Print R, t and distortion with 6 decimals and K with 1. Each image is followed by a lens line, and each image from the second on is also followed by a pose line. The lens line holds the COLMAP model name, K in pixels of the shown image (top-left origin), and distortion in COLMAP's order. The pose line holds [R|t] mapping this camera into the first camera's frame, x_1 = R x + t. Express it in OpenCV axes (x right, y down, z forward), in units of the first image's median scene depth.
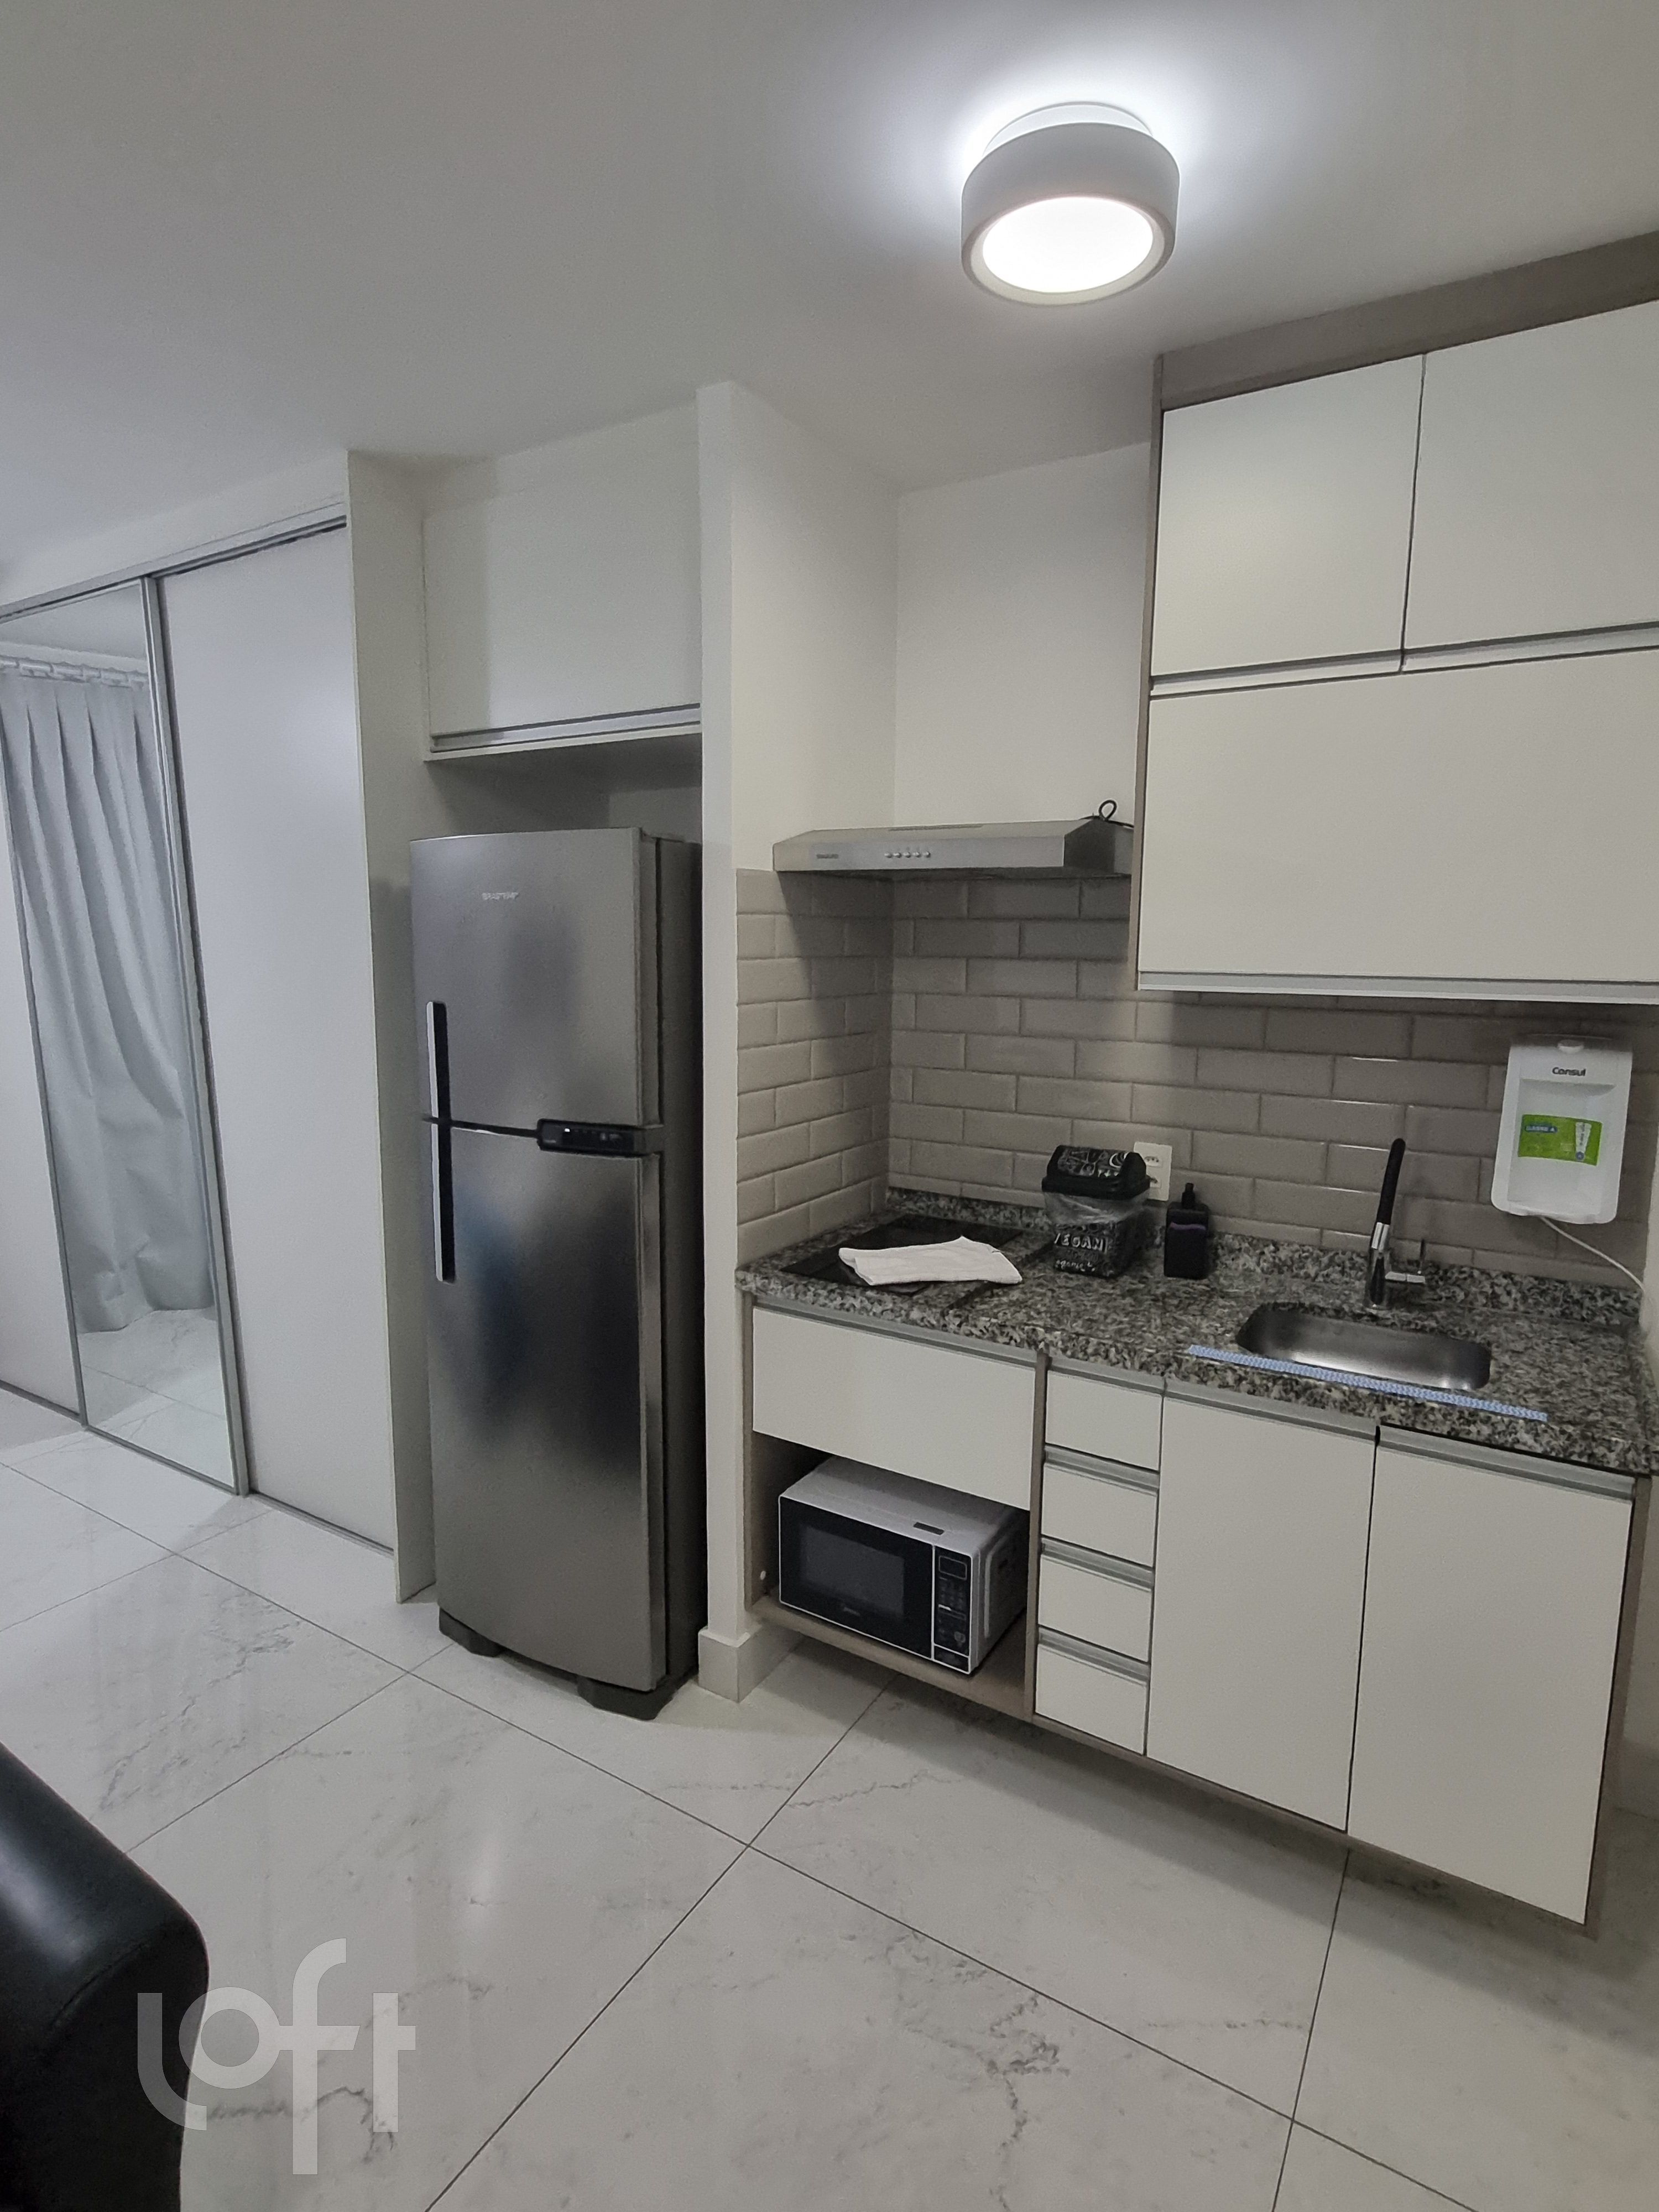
lens RADIAL K [[1129.4, 0, 855.5], [0, 1129.4, 1115.1], [0, 0, 1]] dist [0.003708, -0.001648]
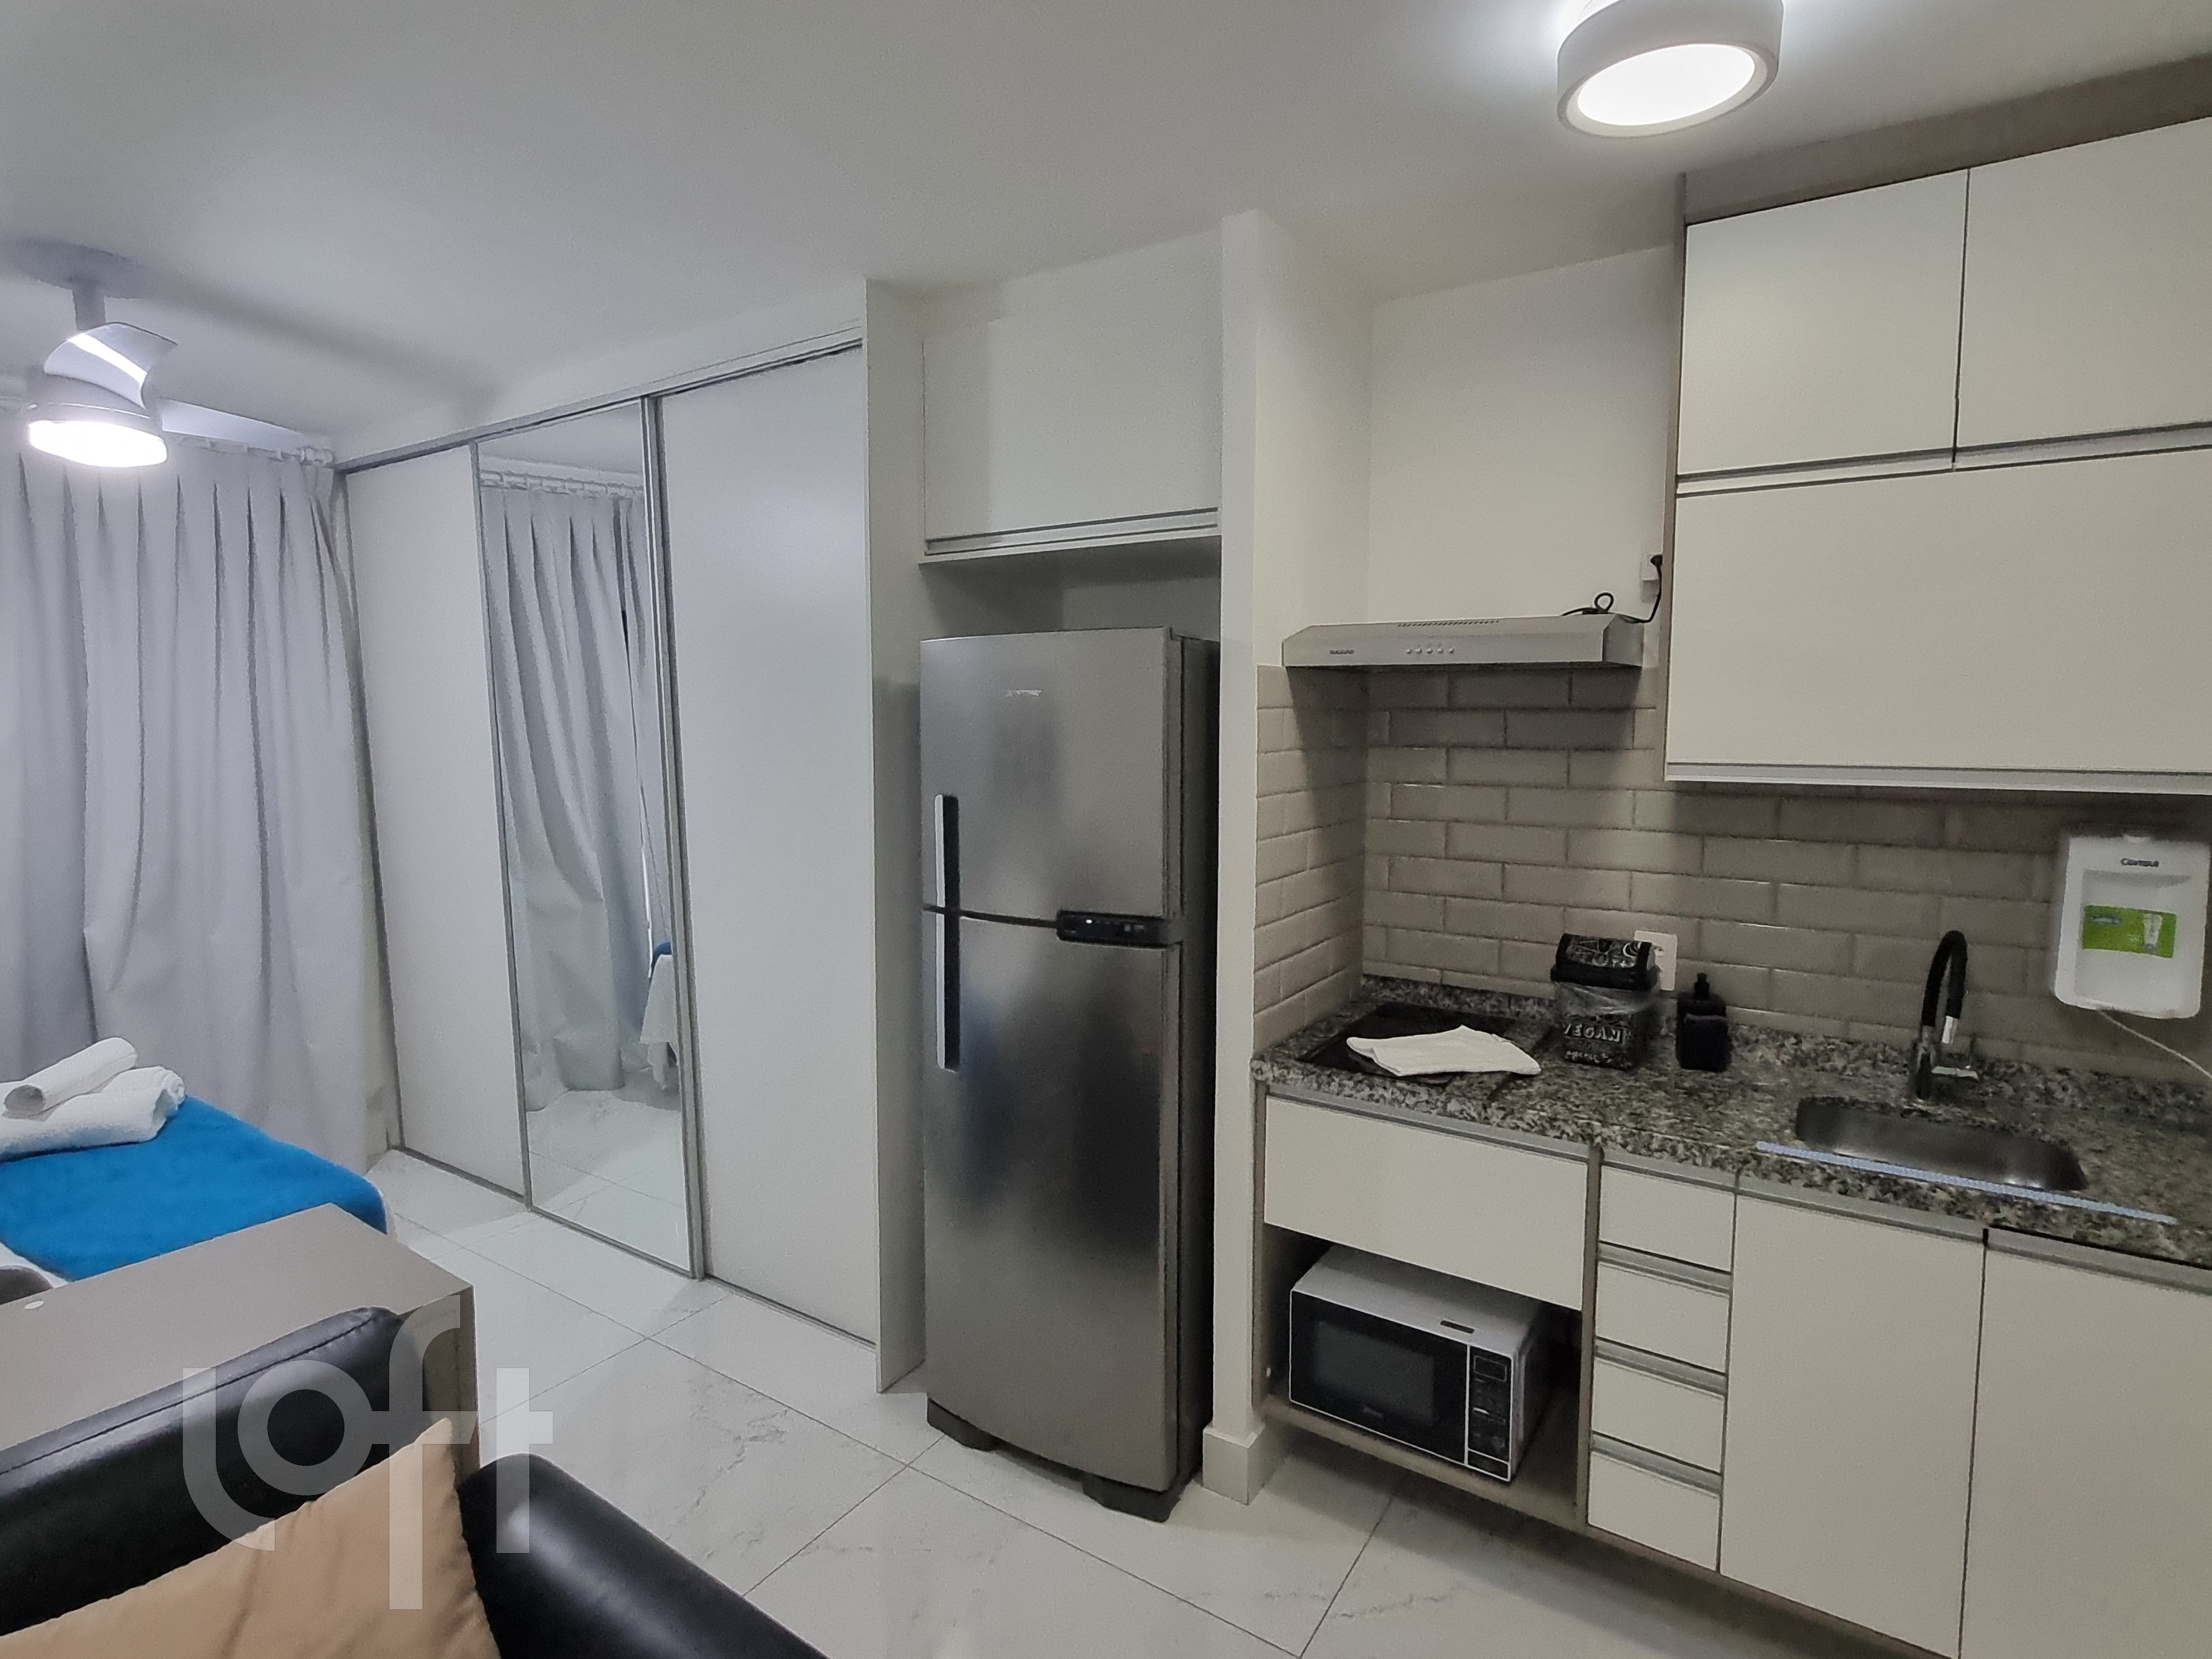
lens RADIAL K [[1129.4, 0, 1105.3], [0, 1129.4, 822.6], [0, 0, 1]] dist [0.003708, -0.001648]
pose [[0.998993, -0.004027, -0.044684, -0.185927], [0.001235, 0.998054, -0.062340, -0.010753], [0.044848, 0.062222, 0.997054, -0.020965]]
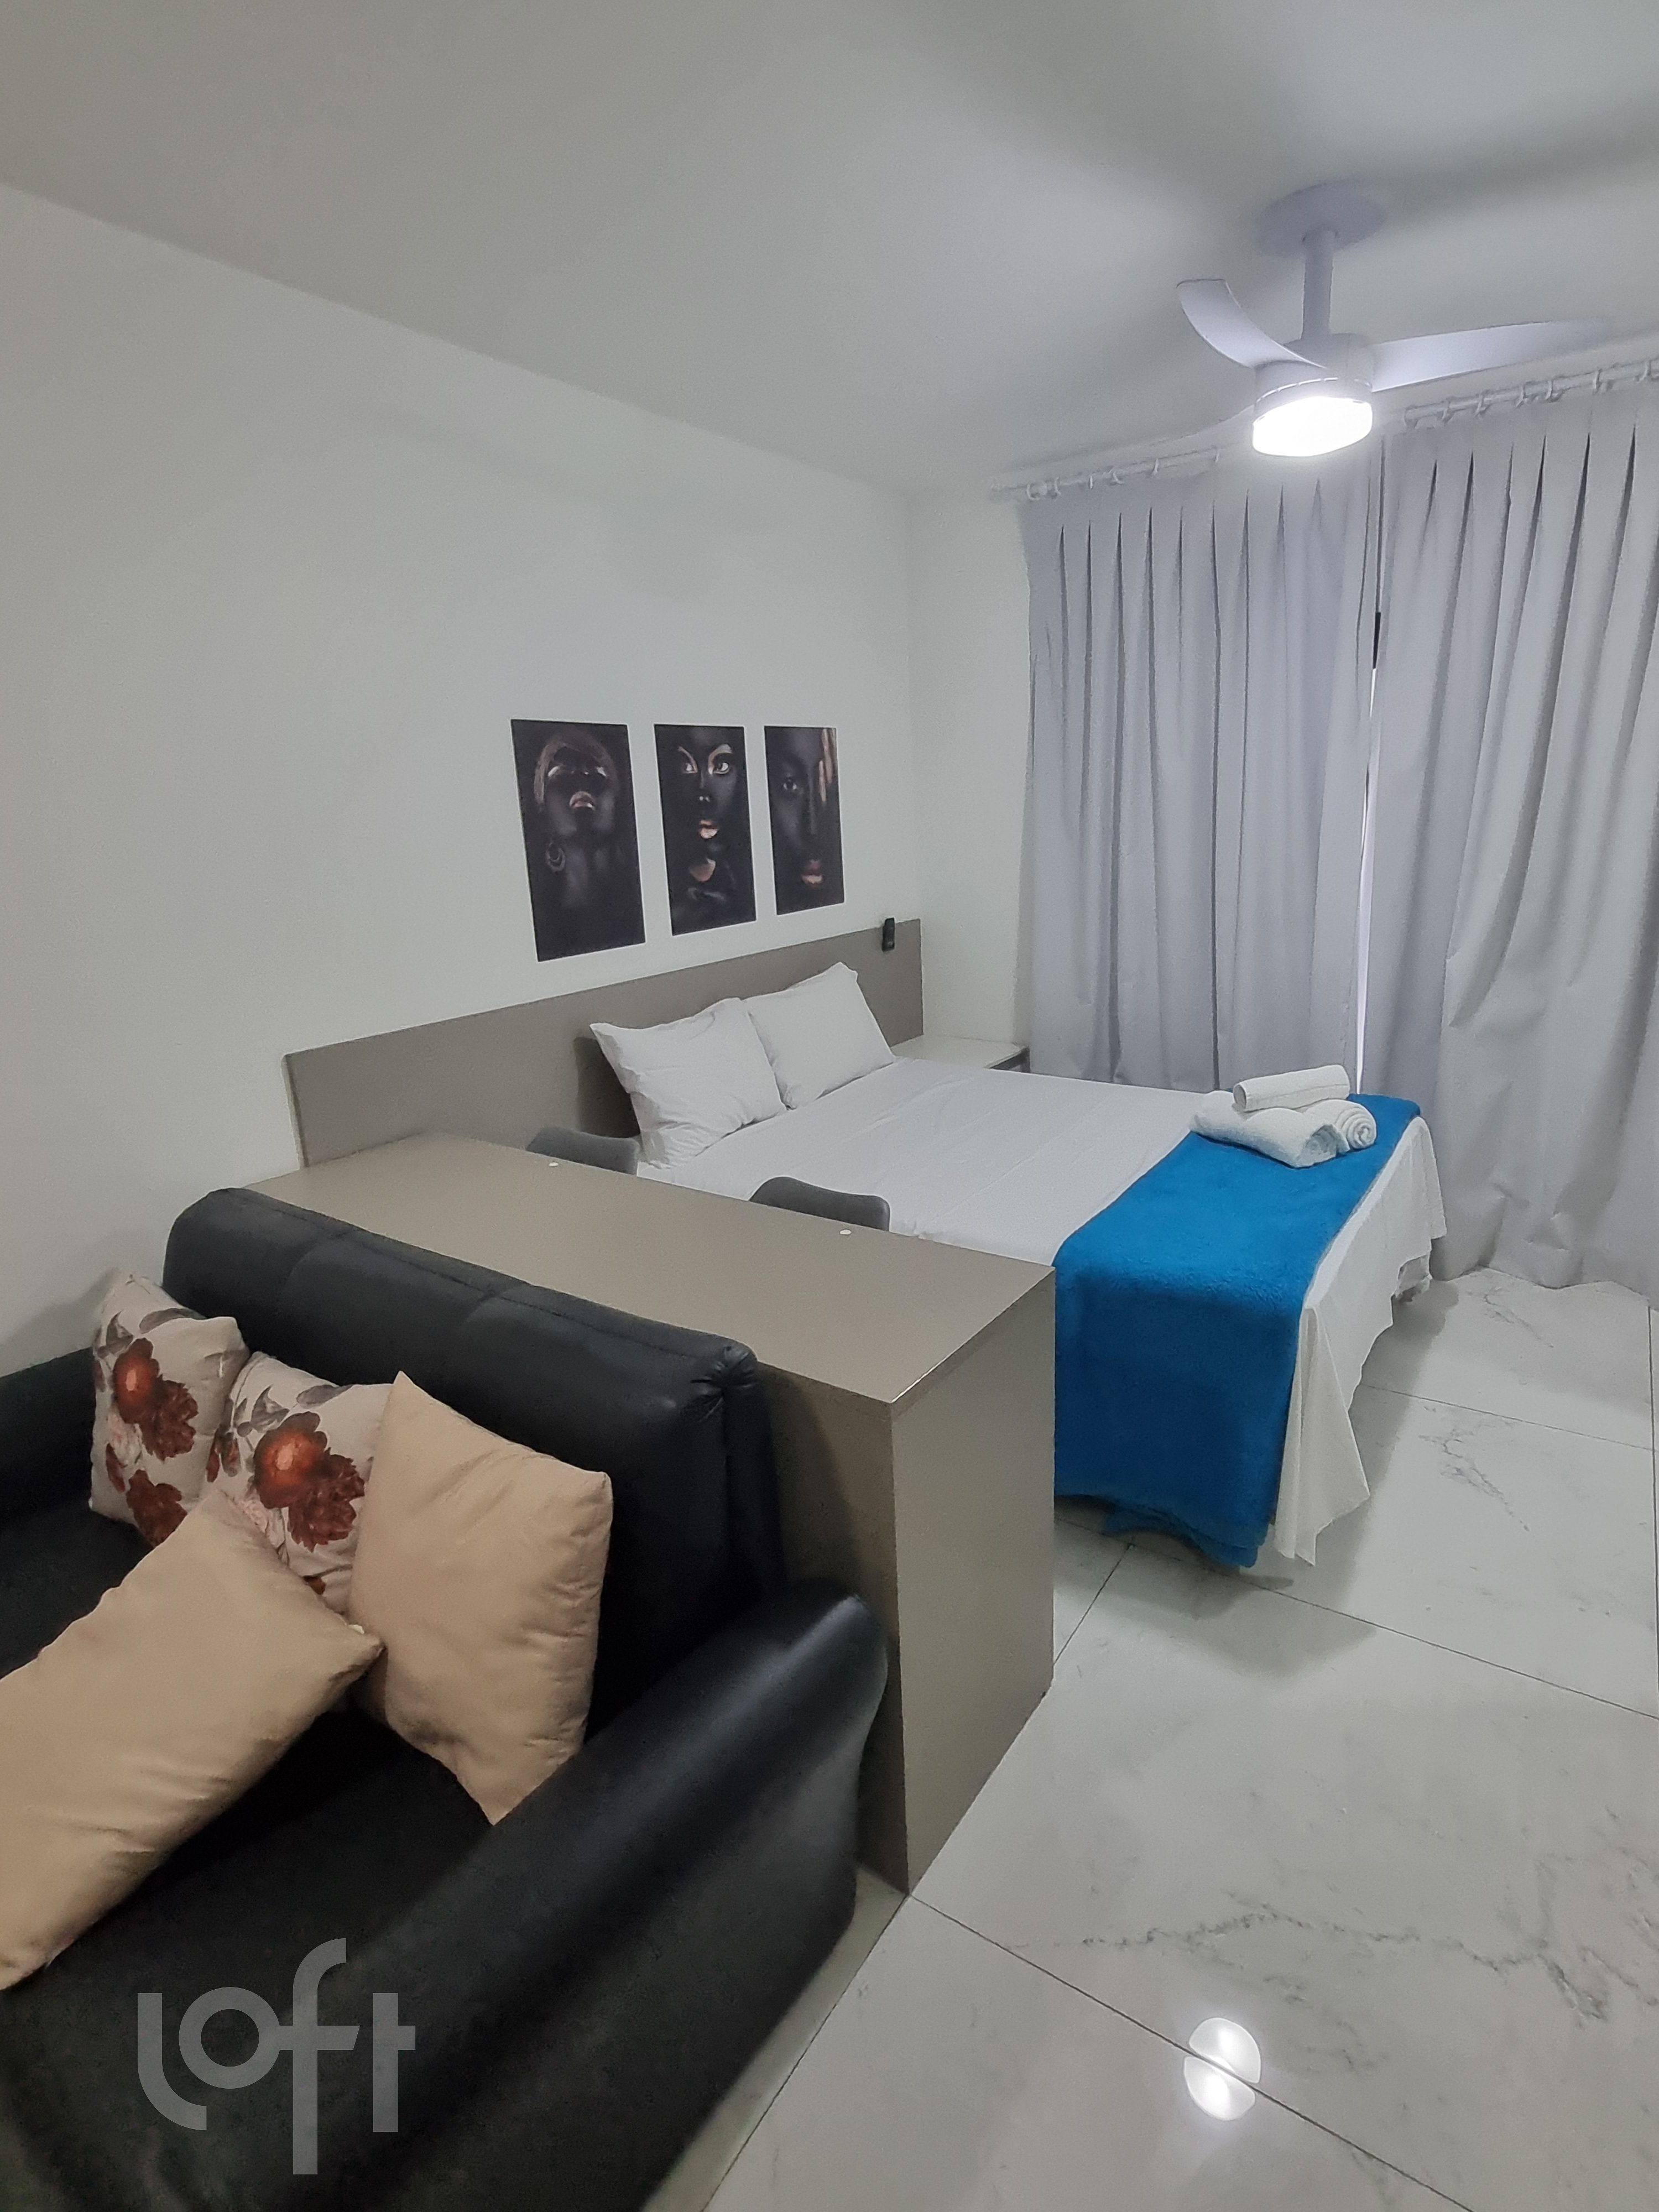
lens RADIAL K [[1129.4, 0, 861.4], [0, 1129.4, 1092.3], [0, 0, 1]] dist [0.003708, -0.001648]
pose [[-0.048965, 0.246401, -0.967930, -0.061868], [-0.110260, 0.961836, 0.250428, -0.080609], [0.992696, 0.118986, -0.019928, 0.617139]]
